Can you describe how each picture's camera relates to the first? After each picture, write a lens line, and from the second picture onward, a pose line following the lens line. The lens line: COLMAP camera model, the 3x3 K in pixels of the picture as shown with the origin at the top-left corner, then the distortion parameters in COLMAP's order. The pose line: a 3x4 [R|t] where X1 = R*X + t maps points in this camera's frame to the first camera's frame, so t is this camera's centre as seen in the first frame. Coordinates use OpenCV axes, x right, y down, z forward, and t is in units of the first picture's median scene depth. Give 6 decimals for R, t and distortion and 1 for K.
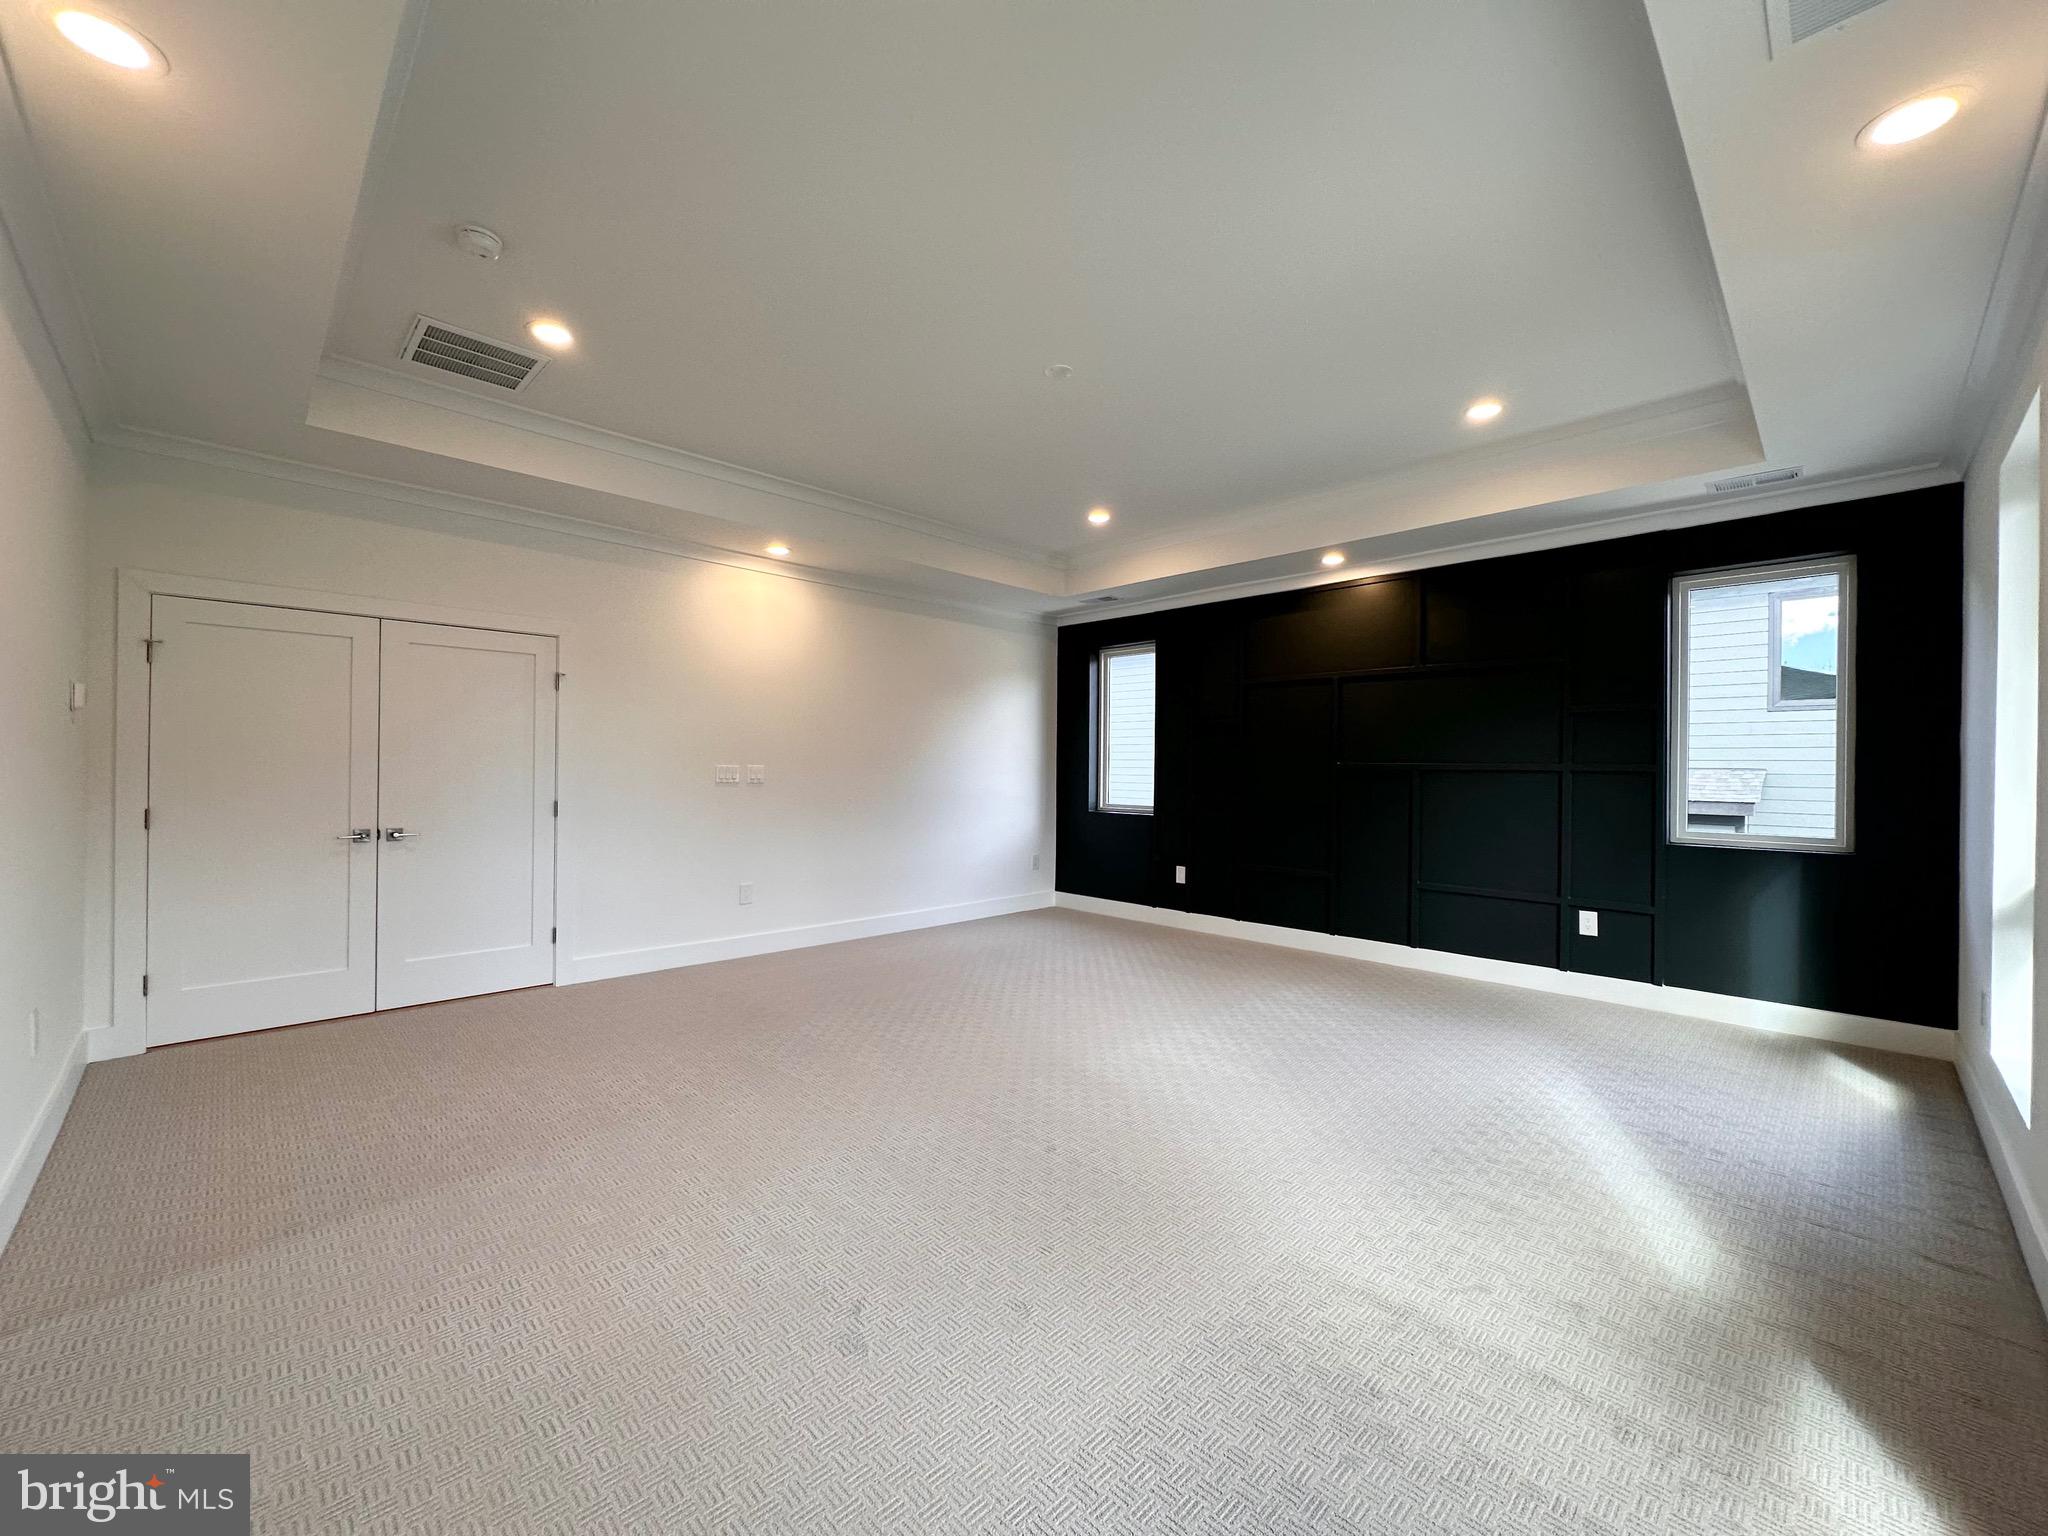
lens RADIAL K [[817.7, 0, 1031.2], [0, 817.7, 768.8], [0, 0, 1]] dist [-0.004128, 0.000983]
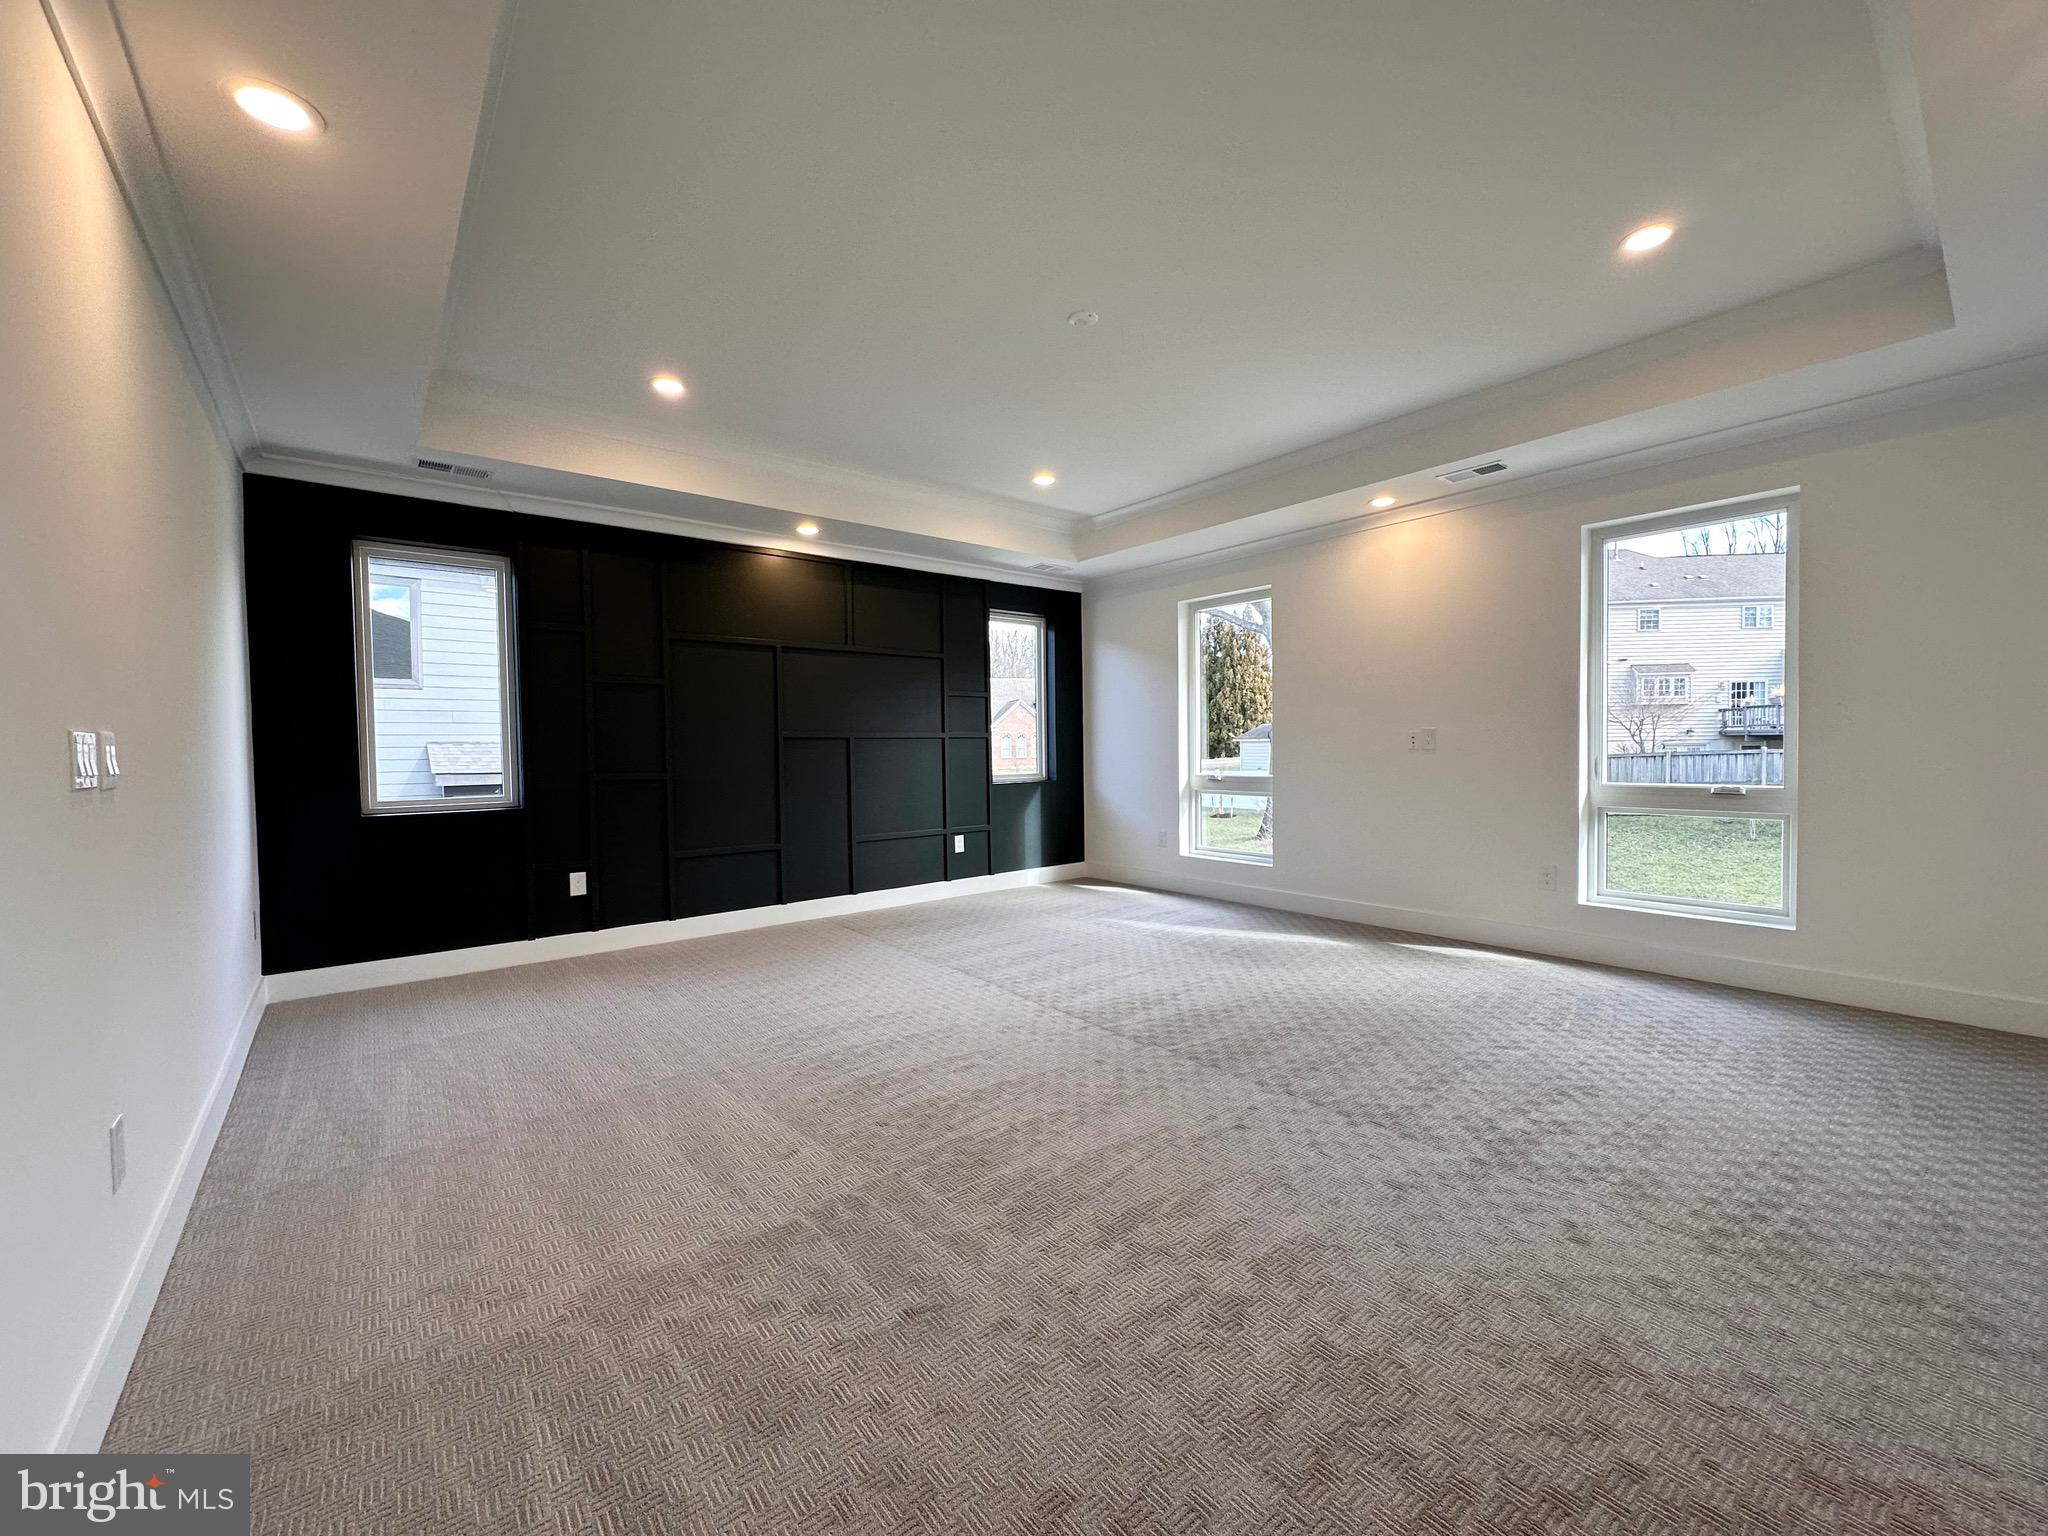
lens RADIAL K [[817.7, 0, 1030.3], [0, 817.7, 768.7], [0, 0, 1]] dist [-0.004128, 0.000983]
pose [[0.097980, -0.045983, 0.994126, -0.594991], [0.009164, 0.998931, 0.045302, -0.005131], [-0.995146, 0.004671, 0.098297, 0.607814]]
